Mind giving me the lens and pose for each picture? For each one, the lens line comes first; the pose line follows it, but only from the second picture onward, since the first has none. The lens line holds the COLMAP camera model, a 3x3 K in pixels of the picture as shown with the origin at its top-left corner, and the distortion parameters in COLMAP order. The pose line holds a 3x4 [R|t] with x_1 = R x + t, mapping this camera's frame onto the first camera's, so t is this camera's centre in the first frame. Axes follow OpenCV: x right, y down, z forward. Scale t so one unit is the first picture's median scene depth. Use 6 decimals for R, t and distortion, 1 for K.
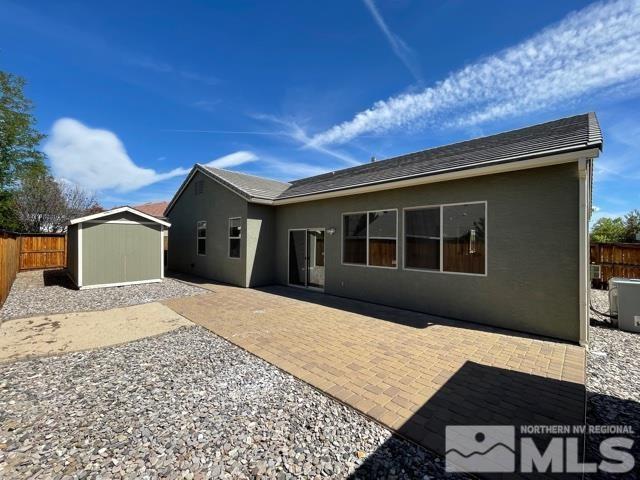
lens RADIAL K [[256.5, 0, 320.1], [0, 256.5, 241.4], [0, 0, 1]] dist [-0.000170, -0.000054]
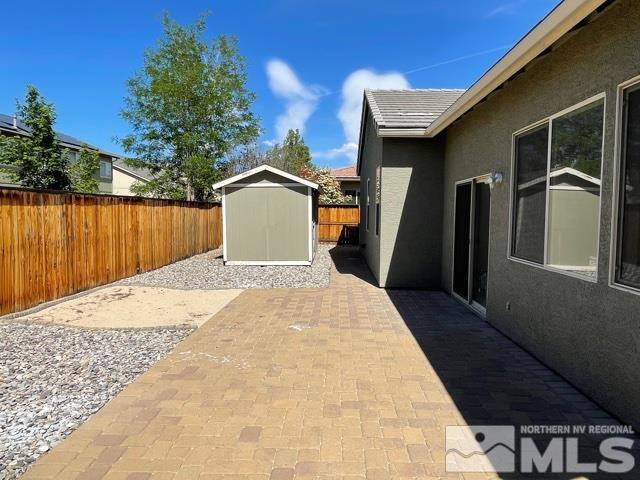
lens RADIAL K [[412.4, 0, 320.0], [0, 412.4, 239.3], [0, 0, 1]] dist [0.003808, -0.000763]
pose [[0.697333, 0.044897, -0.715340, 0.272900], [-0.000961, 0.998094, 0.061708, 0.013769], [0.716747, -0.042343, 0.696047, 0.251878]]
